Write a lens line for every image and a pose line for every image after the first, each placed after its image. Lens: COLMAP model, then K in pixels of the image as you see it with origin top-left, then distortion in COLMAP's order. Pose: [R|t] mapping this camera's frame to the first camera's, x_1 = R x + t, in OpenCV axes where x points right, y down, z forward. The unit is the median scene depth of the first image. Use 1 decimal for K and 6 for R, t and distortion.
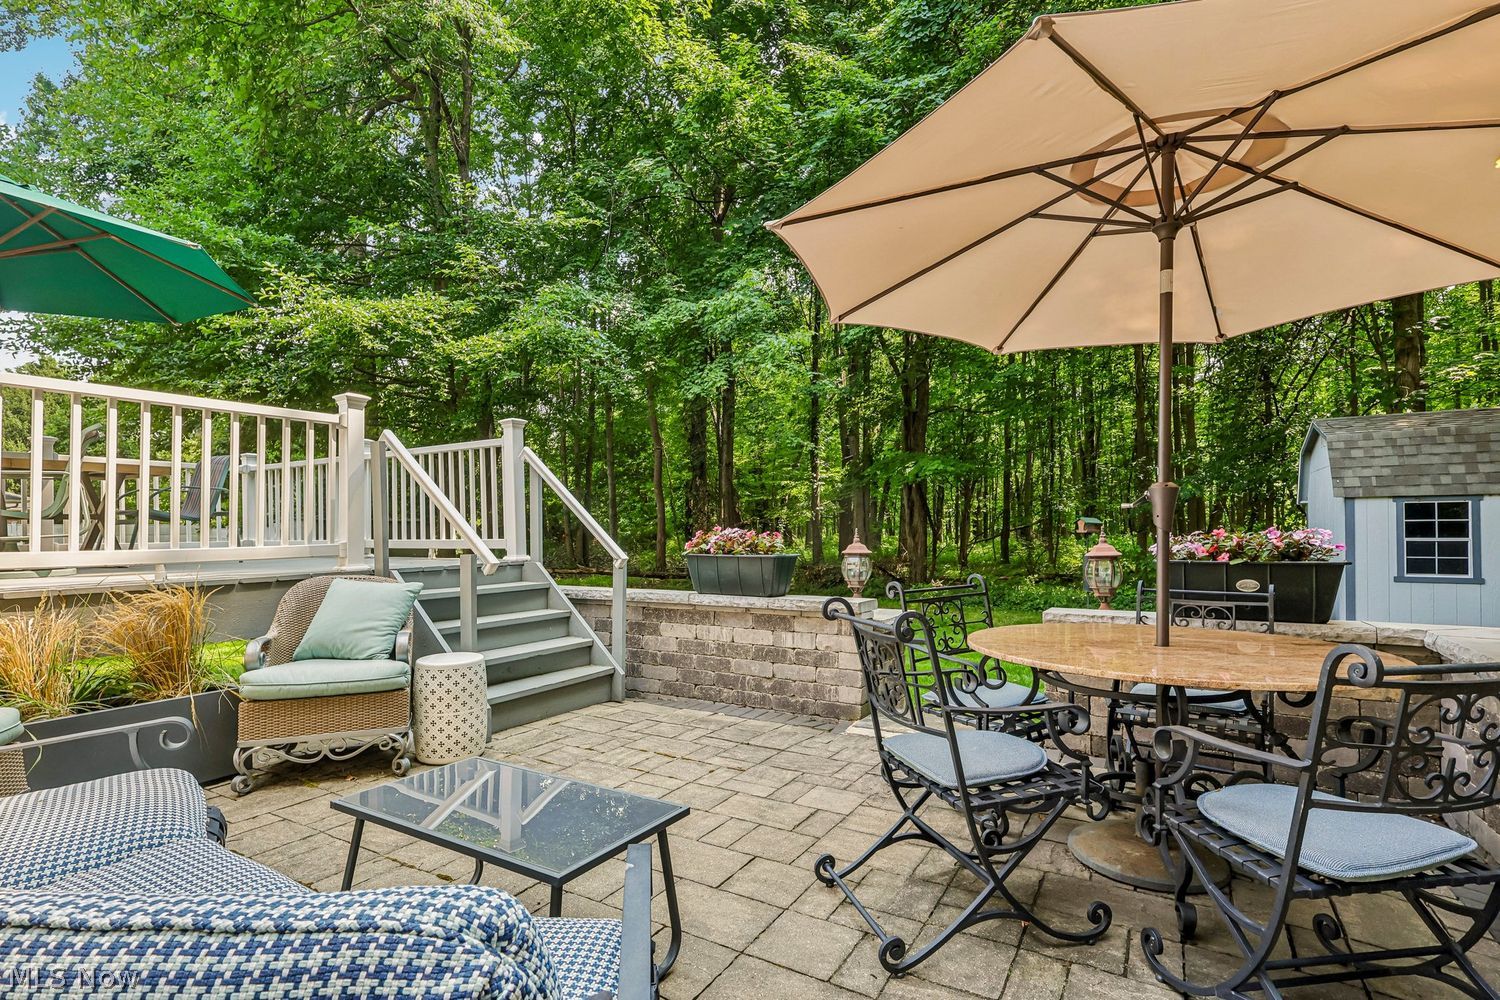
lens RADIAL K [[716.5, 0, 729.2], [0, 716.5, 531.6], [0, 0, 1]] dist [-0.010135, -0.000481]
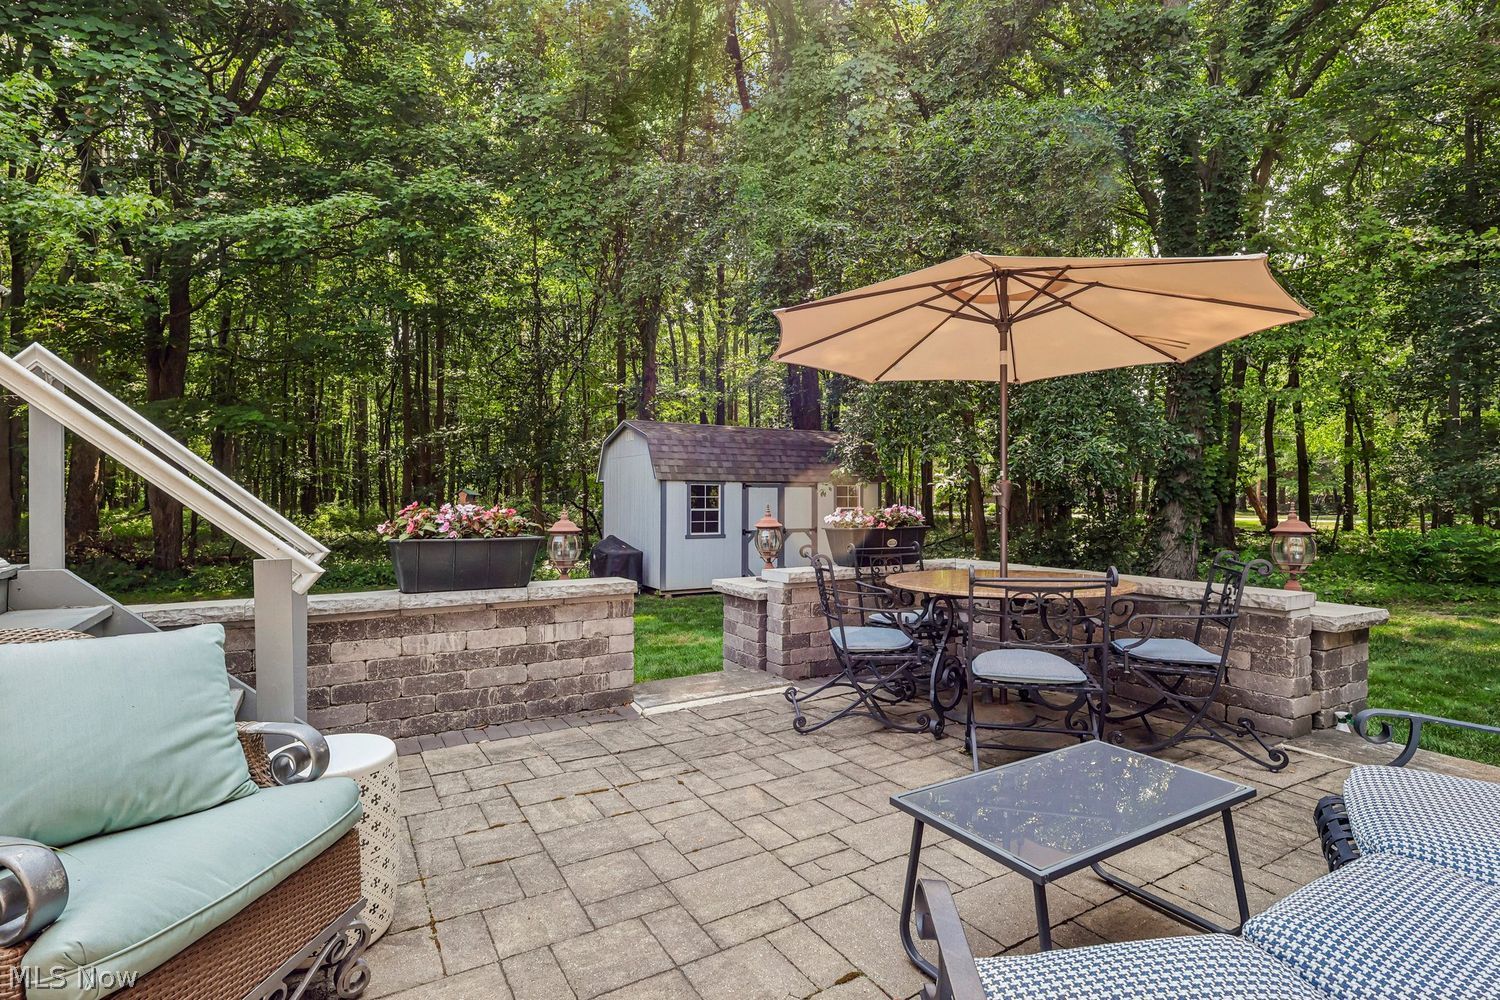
lens RADIAL K [[716.5, 0, 743.5], [0, 716.5, 498.7], [0, 0, 1]] dist [-0.010135, -0.000481]
pose [[0.473318, 0.006408, 0.880868, -0.564768], [-0.004164, 0.999979, -0.005036, -0.009100], [-0.880882, -0.001284, 0.473335, 0.375785]]
